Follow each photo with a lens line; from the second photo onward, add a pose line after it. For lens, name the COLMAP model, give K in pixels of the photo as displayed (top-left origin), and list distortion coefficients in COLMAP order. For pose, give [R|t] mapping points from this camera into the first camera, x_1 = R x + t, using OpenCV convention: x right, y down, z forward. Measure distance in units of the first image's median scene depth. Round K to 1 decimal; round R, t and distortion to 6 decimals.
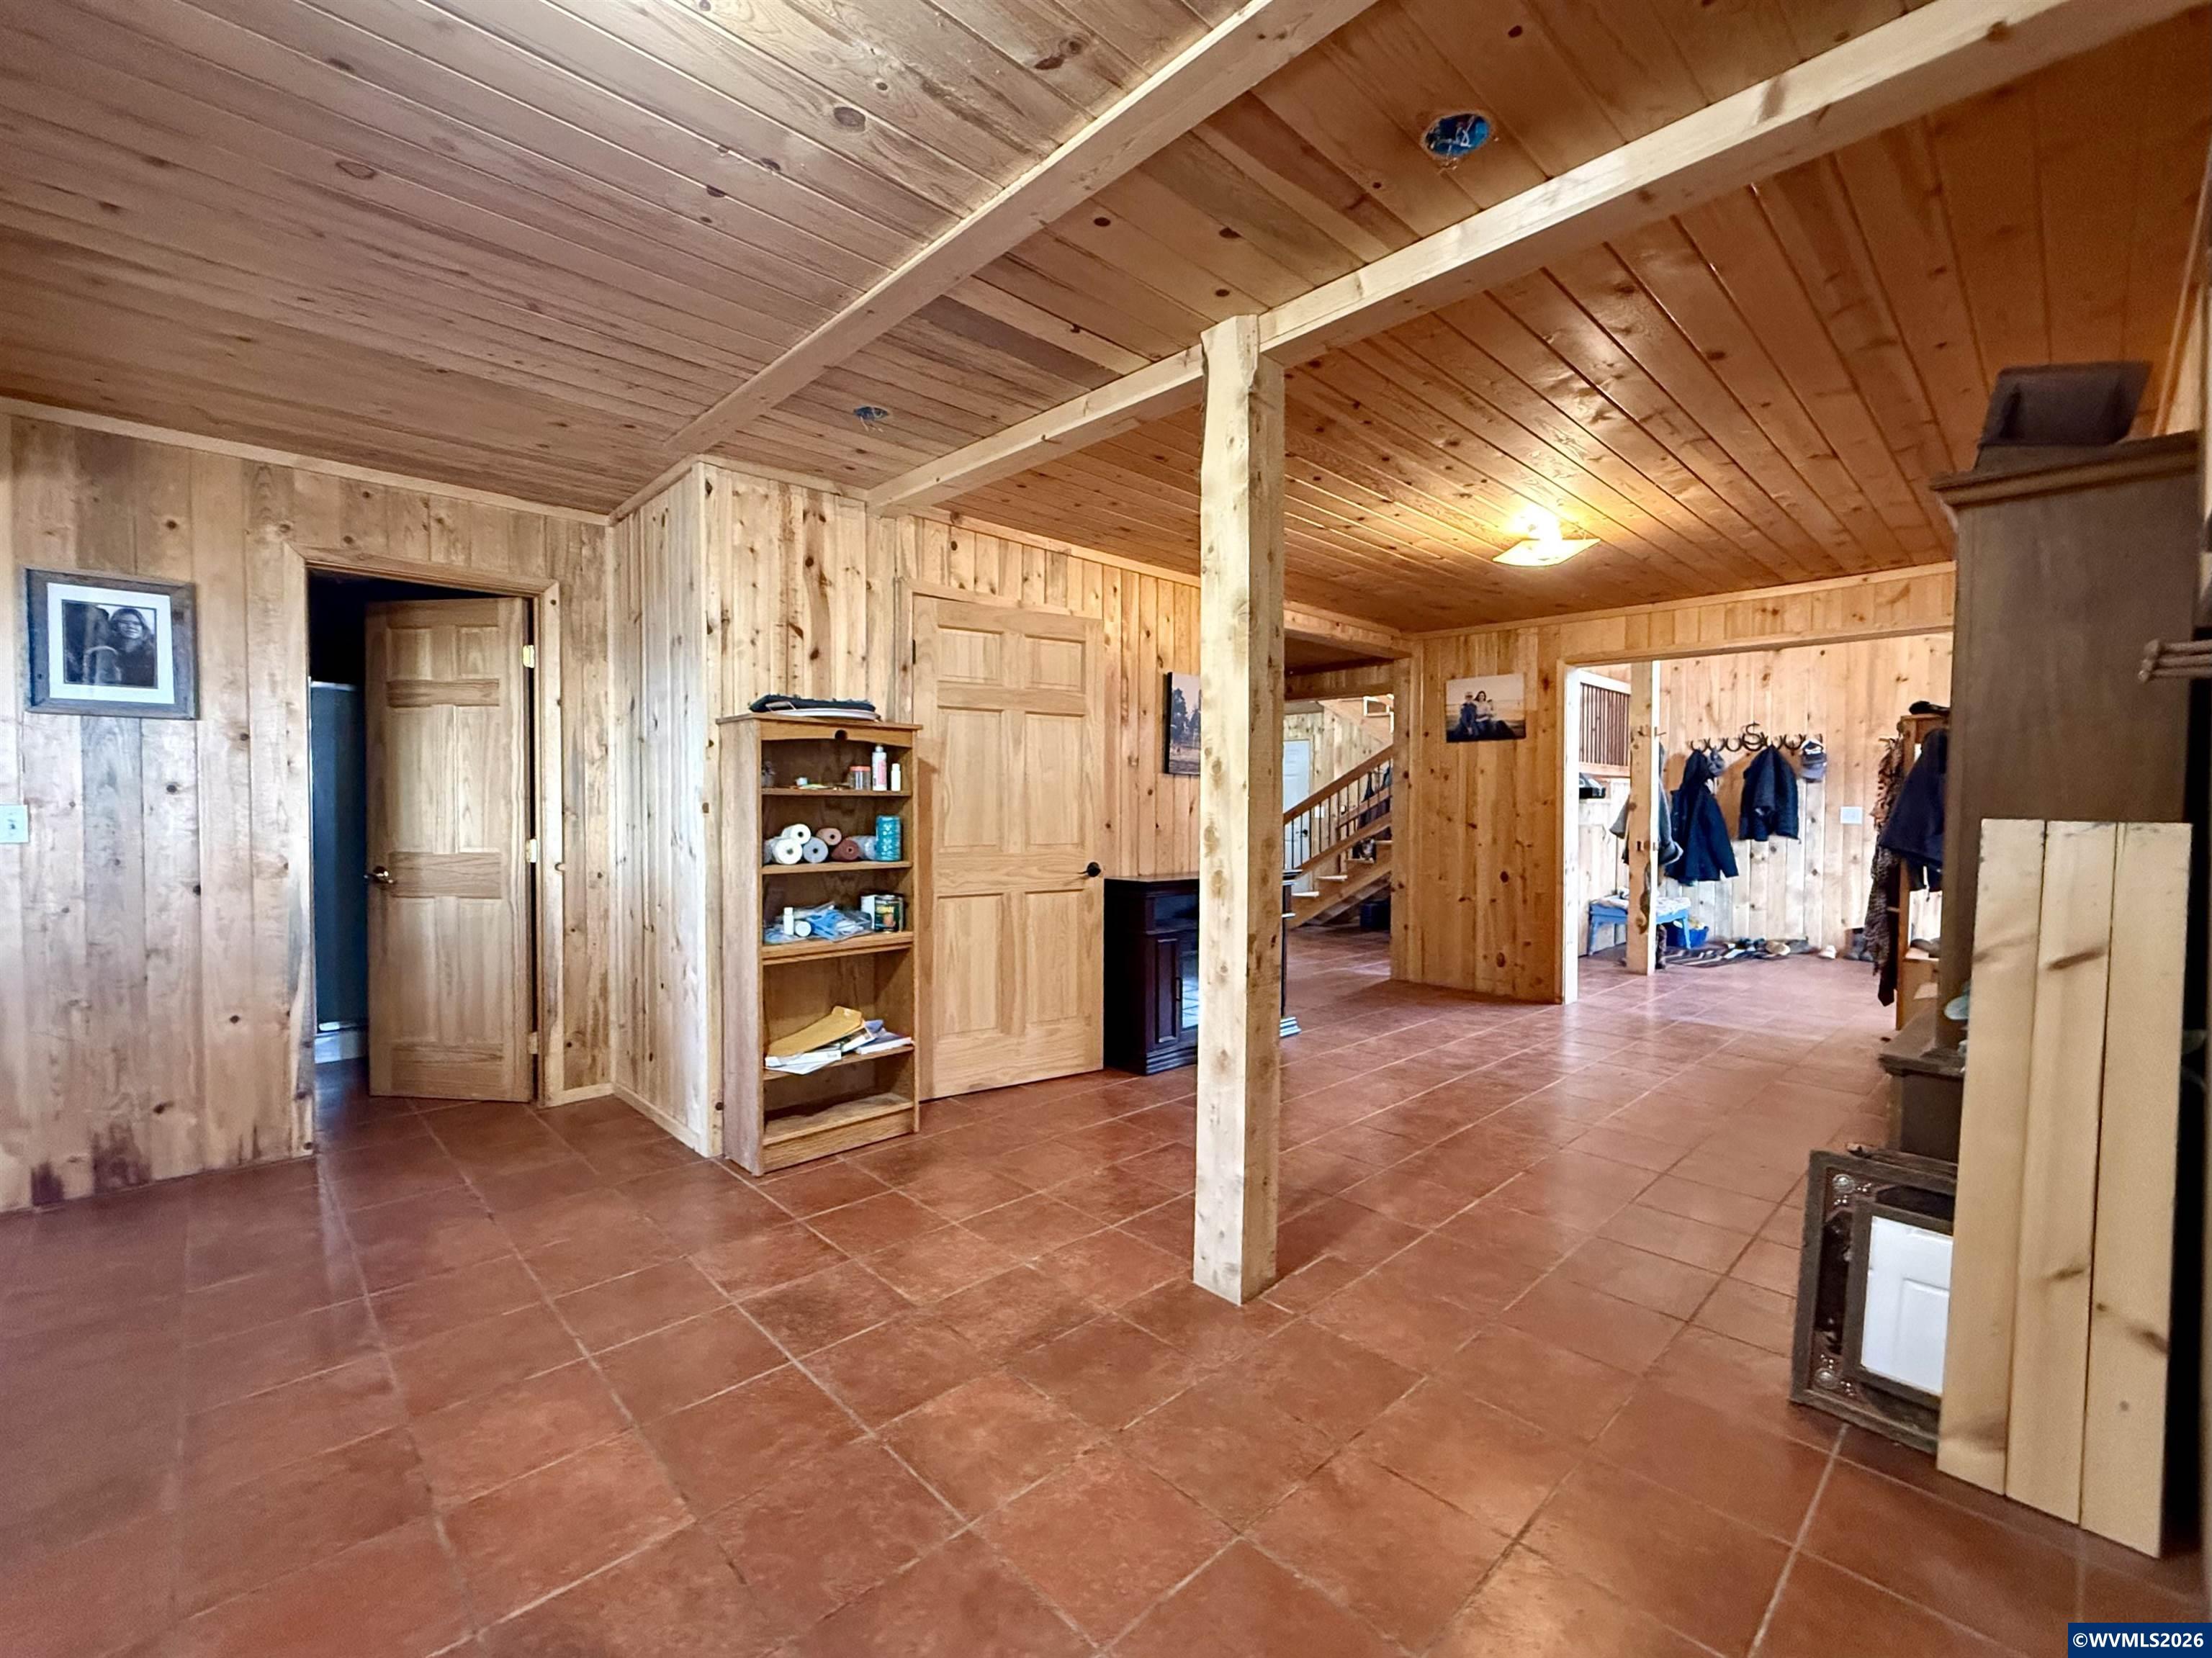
lens RADIAL K [[879.5, 0, 1103.7], [0, 879.5, 828.7], [0, 0, 1]] dist [-0.000011, -0.000805]
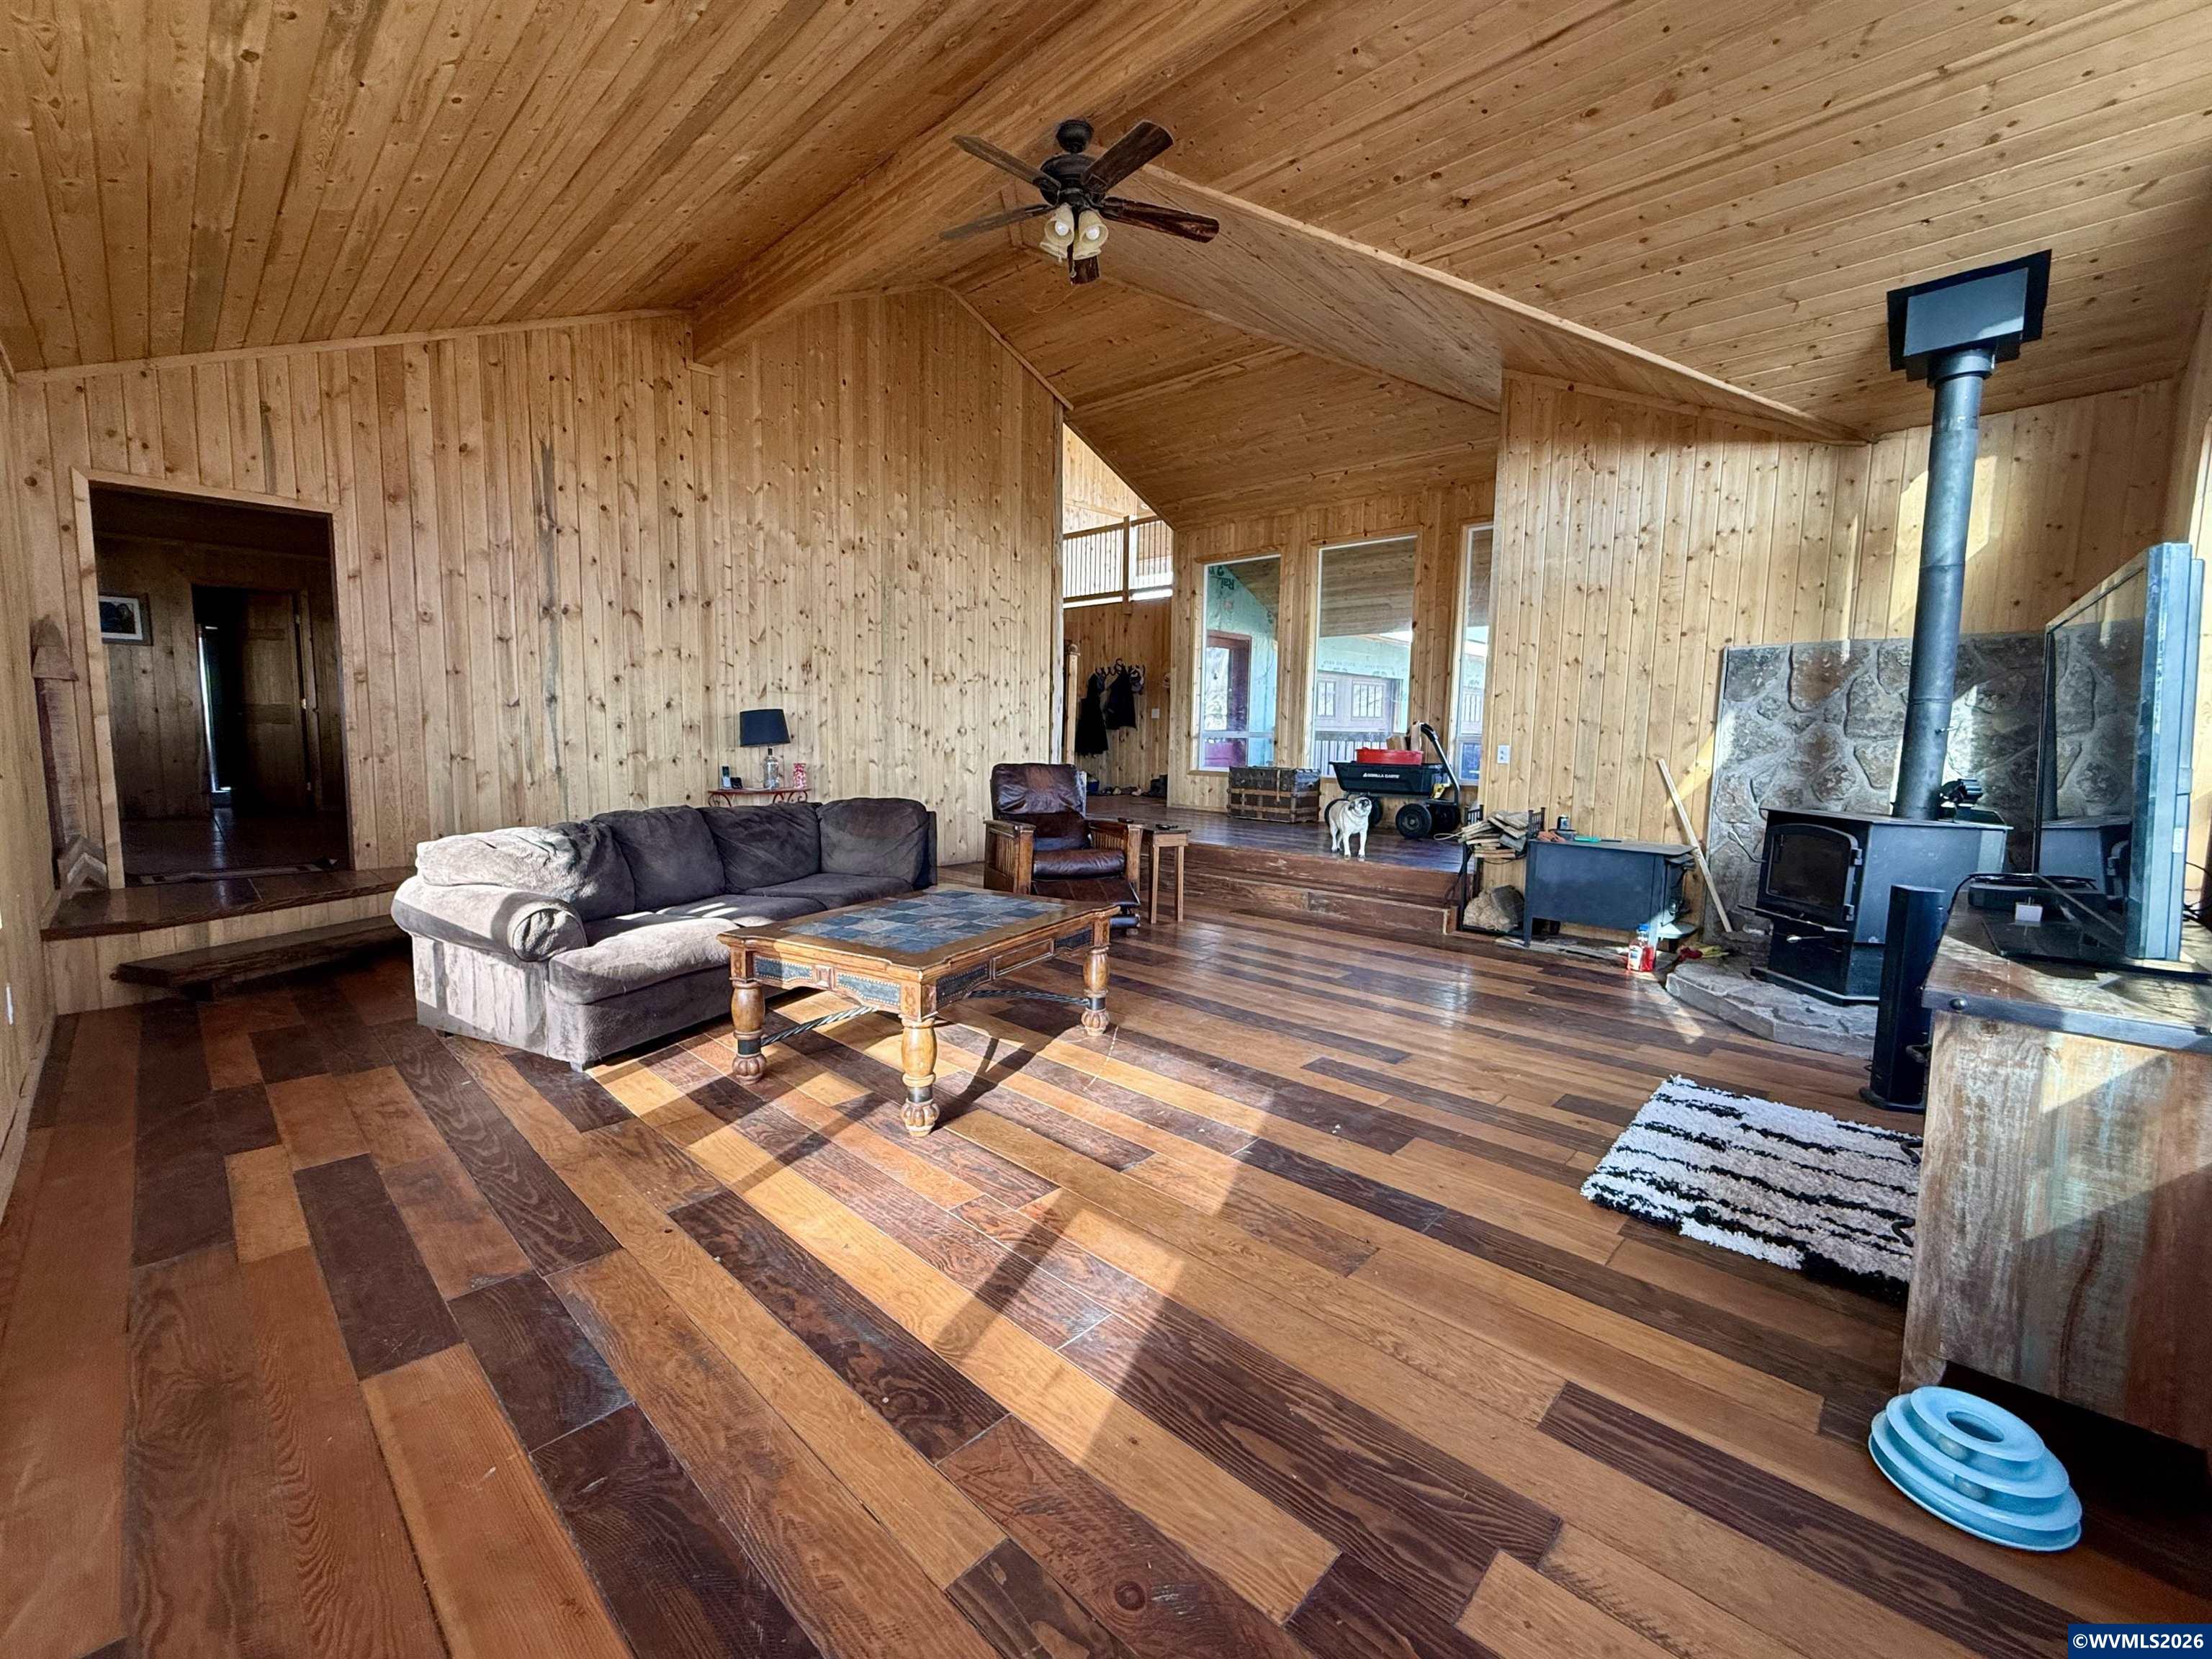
lens RADIAL K [[879.6, 0, 1109.7], [0, 879.6, 823.5], [0, 0, 1]] dist [-0.000011, -0.000805]
pose [[0.999562, 0.013672, 0.026252, 1.738166], [-0.015641, 0.996960, 0.076326, 0.157007], [-0.025129, -0.076703, 0.996737, -1.701093]]
